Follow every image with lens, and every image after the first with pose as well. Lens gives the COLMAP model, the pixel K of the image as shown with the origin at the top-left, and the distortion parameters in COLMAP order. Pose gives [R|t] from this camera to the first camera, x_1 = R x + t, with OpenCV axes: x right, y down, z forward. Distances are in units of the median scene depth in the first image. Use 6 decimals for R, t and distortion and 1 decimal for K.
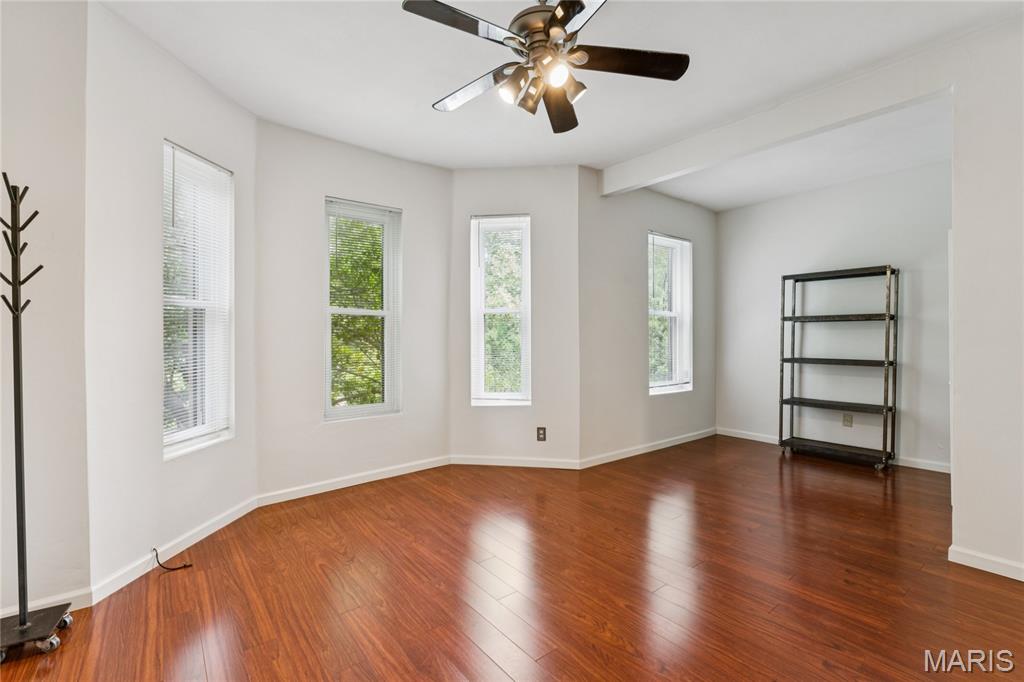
lens RADIAL K [[452.7, 0, 512.1], [0, 452.7, 336.3], [0, 0, 1]] dist [-0.001925, -0.000288]
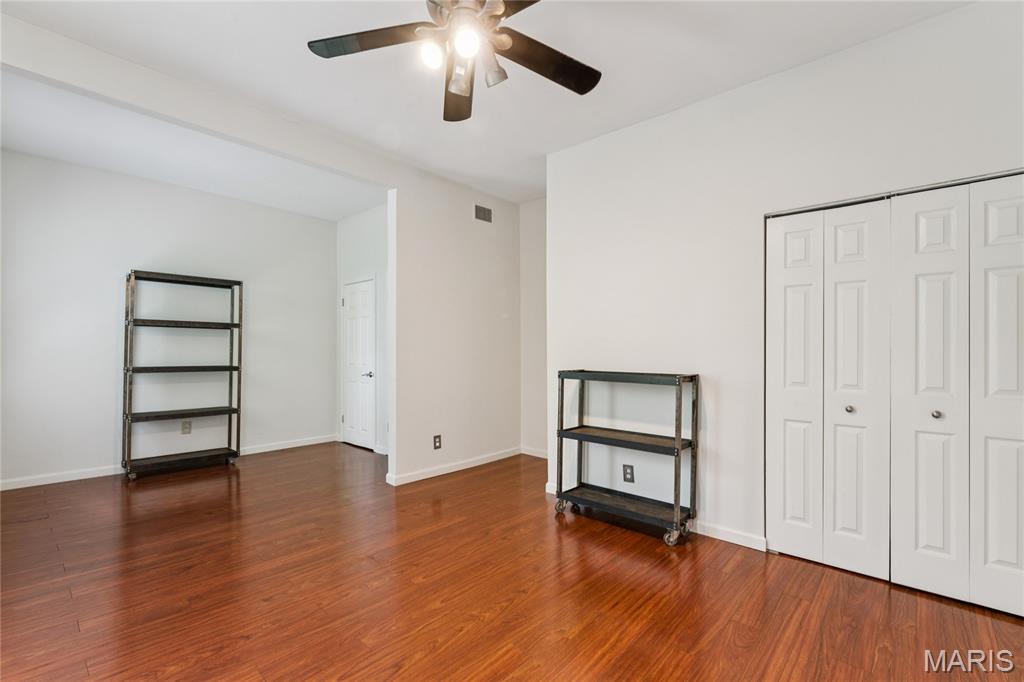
lens RADIAL K [[450.1, 0, 517.0], [0, 450.1, 347.0], [0, 0, 1]] dist [-0.001385, -0.000265]
pose [[-0.174589, 0.006471, 0.984620, -0.387644], [-0.012780, 0.999879, -0.008838, 0.009241], [-0.984558, -0.014126, -0.174486, 0.498618]]
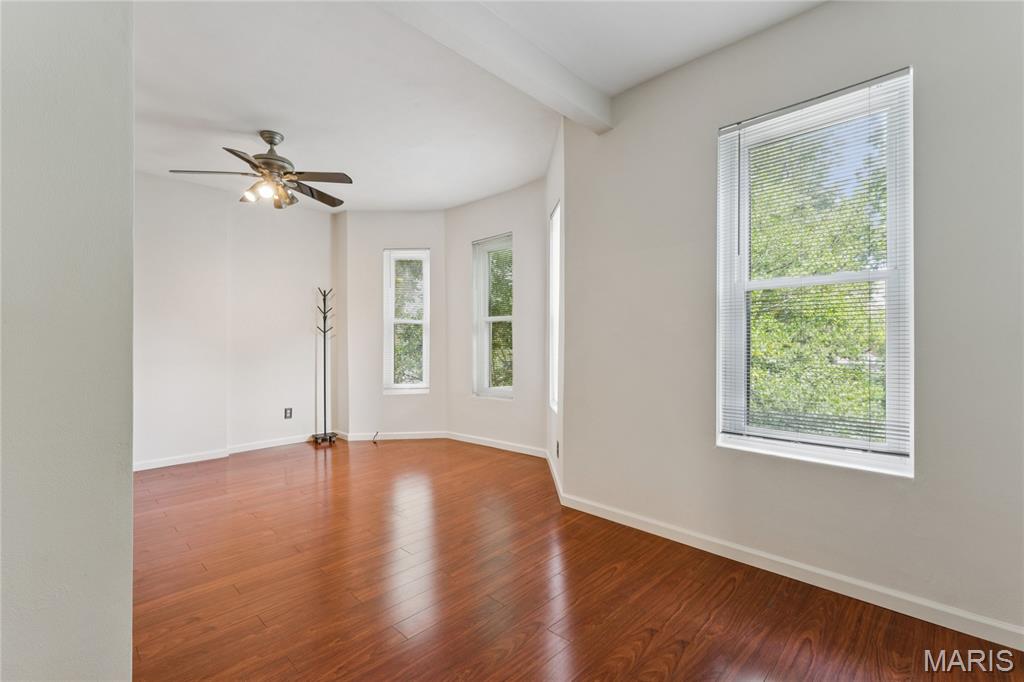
lens RADIAL K [[452.7, 0, 512.1], [0, 452.7, 336.3], [0, 0, 1]] dist [-0.001925, -0.000288]
pose [[0.132081, -0.011367, -0.991174, 0.889393], [0.002488, 0.999935, -0.011136, 0.011300], [0.991236, -0.000995, 0.132101, 0.787176]]
